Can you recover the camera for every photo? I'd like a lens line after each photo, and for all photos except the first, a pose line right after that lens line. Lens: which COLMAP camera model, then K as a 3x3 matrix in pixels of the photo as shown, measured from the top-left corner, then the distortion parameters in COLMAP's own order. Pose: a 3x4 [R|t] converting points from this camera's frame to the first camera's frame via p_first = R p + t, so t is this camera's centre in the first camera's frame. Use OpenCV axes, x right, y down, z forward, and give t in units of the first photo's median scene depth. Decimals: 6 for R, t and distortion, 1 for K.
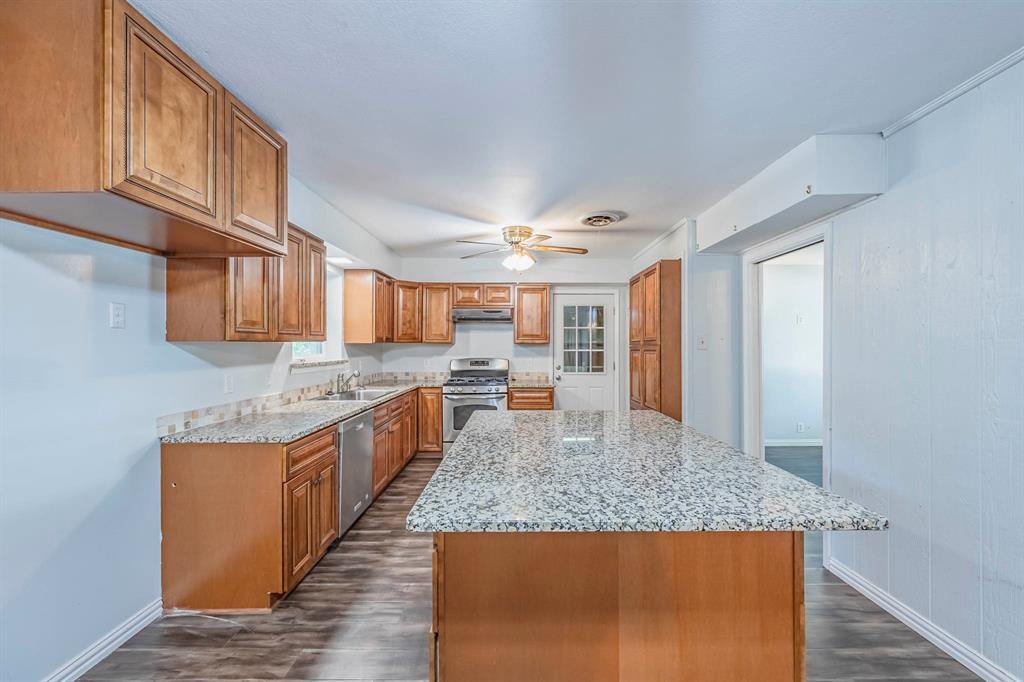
lens RADIAL K [[403.7, 0, 515.3], [0, 403.7, 344.0], [0, 0, 1]] dist [-0.000033, 0.000030]
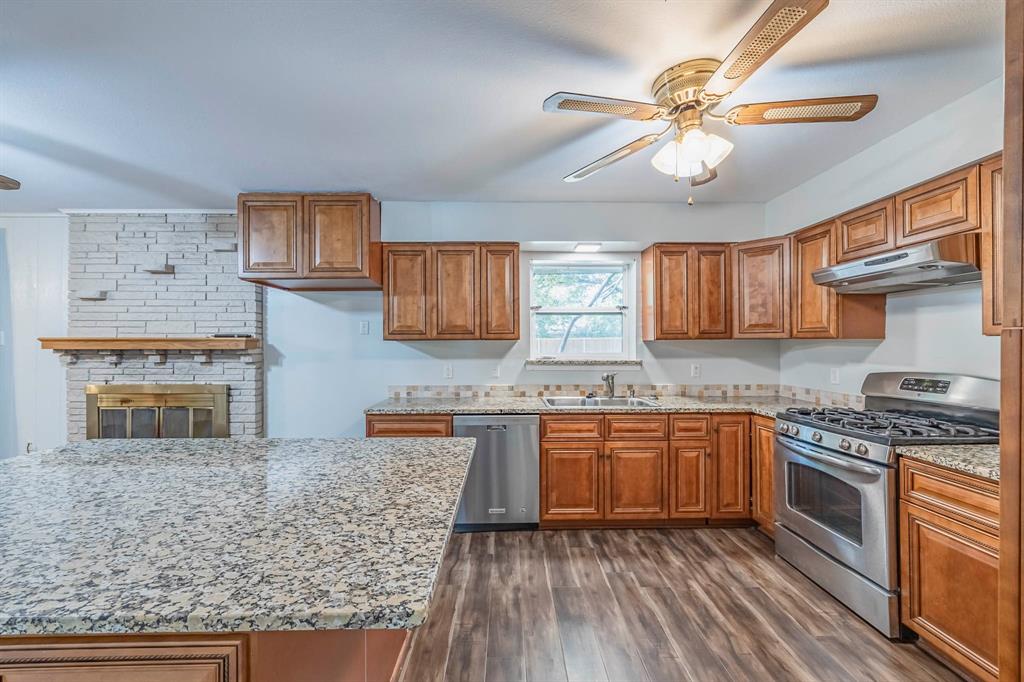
lens RADIAL K [[403.7, 0, 513.8], [0, 403.7, 341.5], [0, 0, 1]] dist [-0.000033, 0.000030]
pose [[0.026434, -0.006653, -0.999628, 0.449449], [0.004371, 0.999969, -0.006539, 0.004756], [0.999641, -0.004197, 0.026462, 0.798874]]
